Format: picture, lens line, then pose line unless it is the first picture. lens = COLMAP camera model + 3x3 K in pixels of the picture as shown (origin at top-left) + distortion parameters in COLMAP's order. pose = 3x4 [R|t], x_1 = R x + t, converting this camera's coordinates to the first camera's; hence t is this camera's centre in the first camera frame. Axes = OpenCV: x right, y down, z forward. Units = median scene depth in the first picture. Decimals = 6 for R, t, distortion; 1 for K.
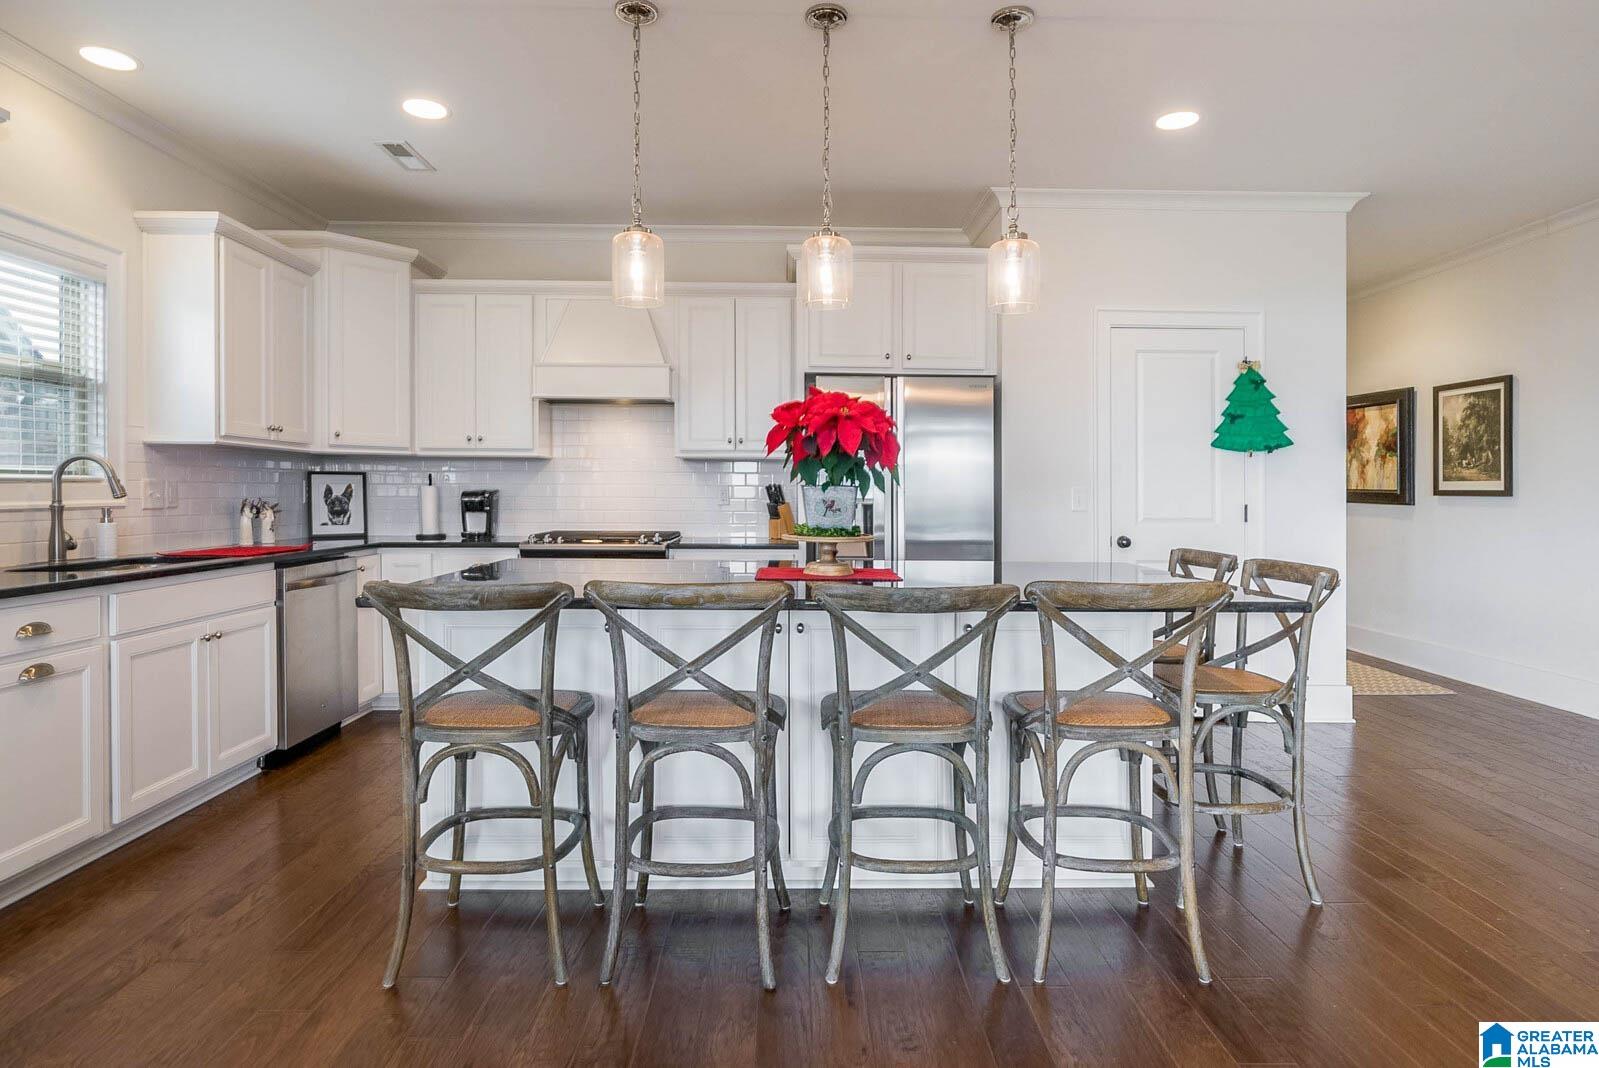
lens RADIAL K [[868.3, 0, 791.0], [0, 868.3, 495.8], [0, 0, 1]] dist [-0.001689, -0.000144]
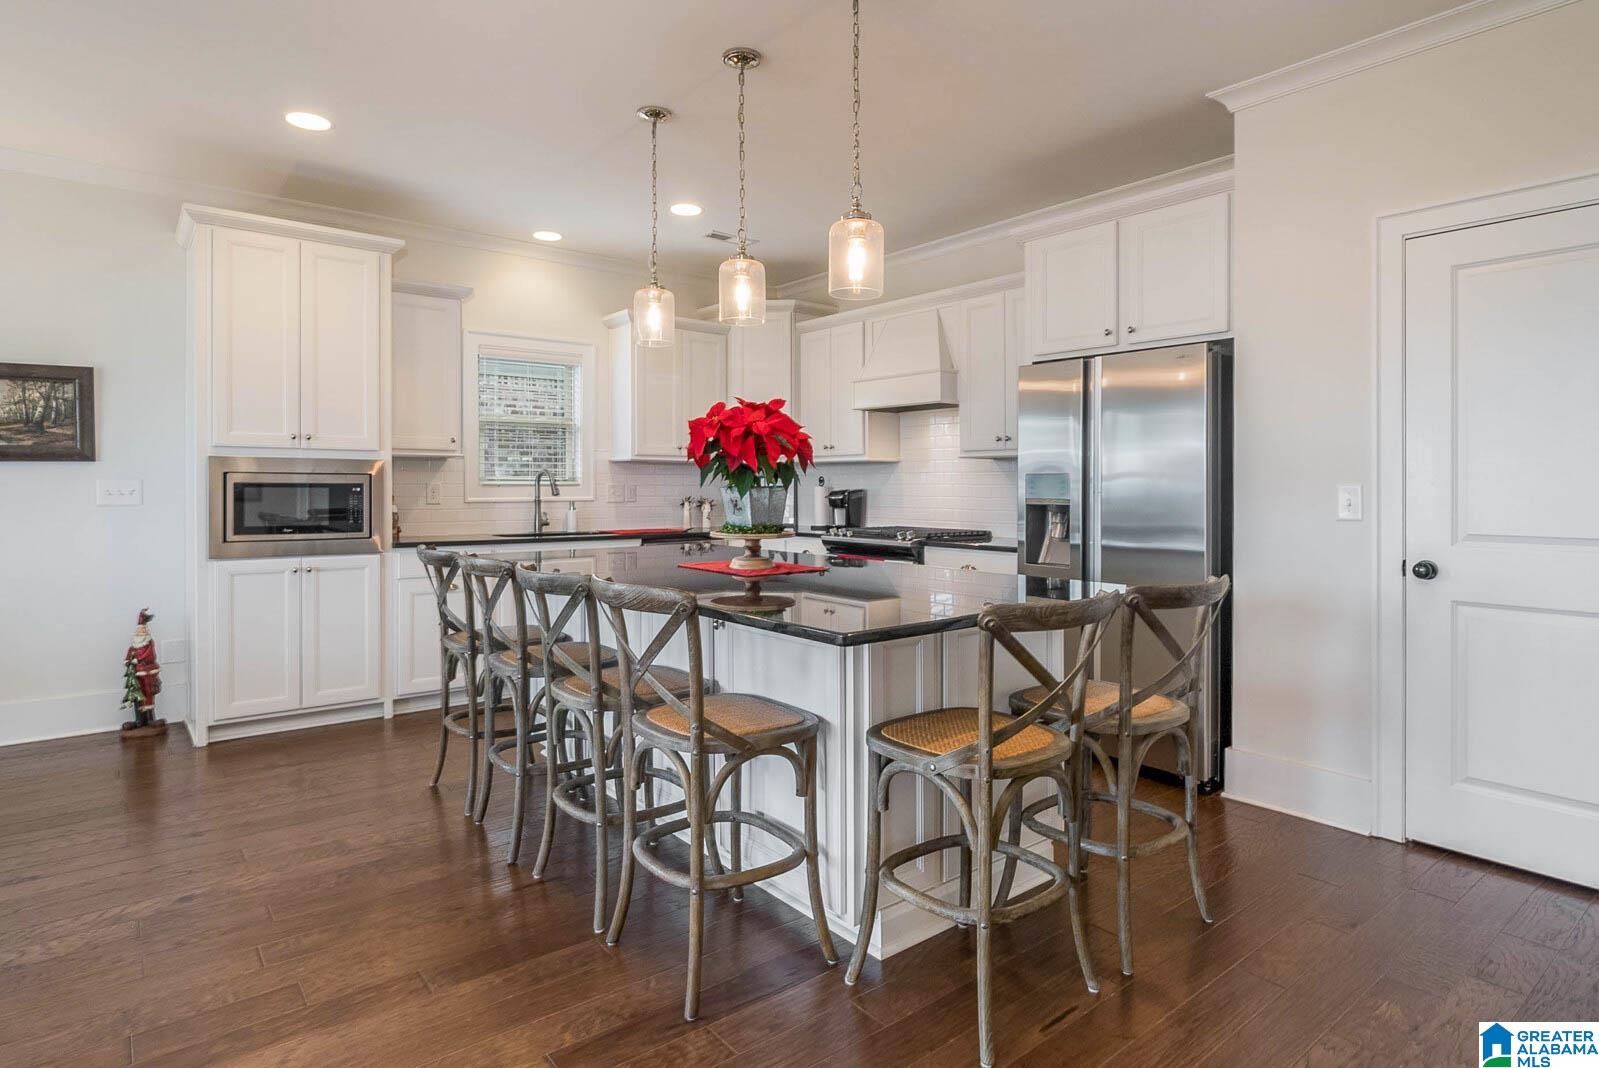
lens RADIAL K [[868.3, 0, 791.0], [0, 868.3, 495.8], [0, 0, 1]] dist [-0.001689, -0.000144]
pose [[0.615547, 0.004374, -0.788088, 0.599389], [-0.003032, 0.999990, 0.003182, -0.002345], [0.788094, 0.000431, 0.615555, 0.234236]]
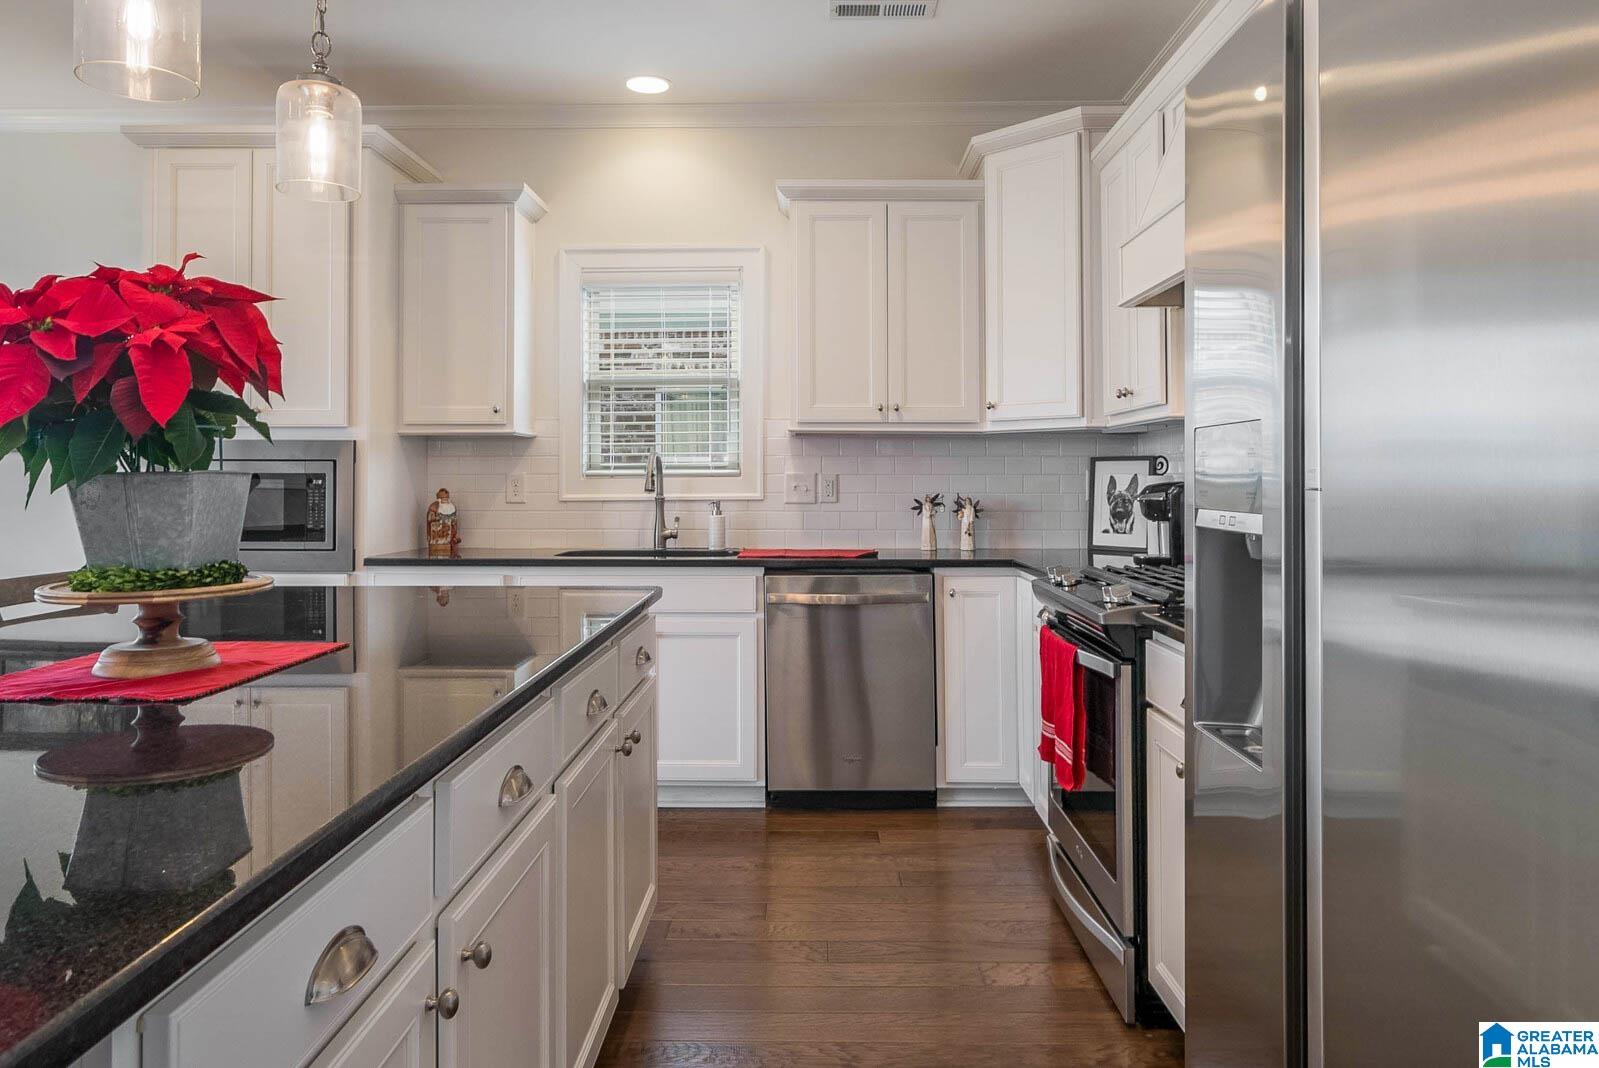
lens RADIAL K [[1082.3, 0, 798.3], [0, 1082.3, 476.4], [0, 0, 1]] dist [-0.000150, 0.000187]
pose [[-0.019126, -0.009041, -0.999776, 0.393565], [-0.004742, 0.999949, -0.008952, -0.003196], [0.999806, 0.004570, -0.019168, 0.861564]]
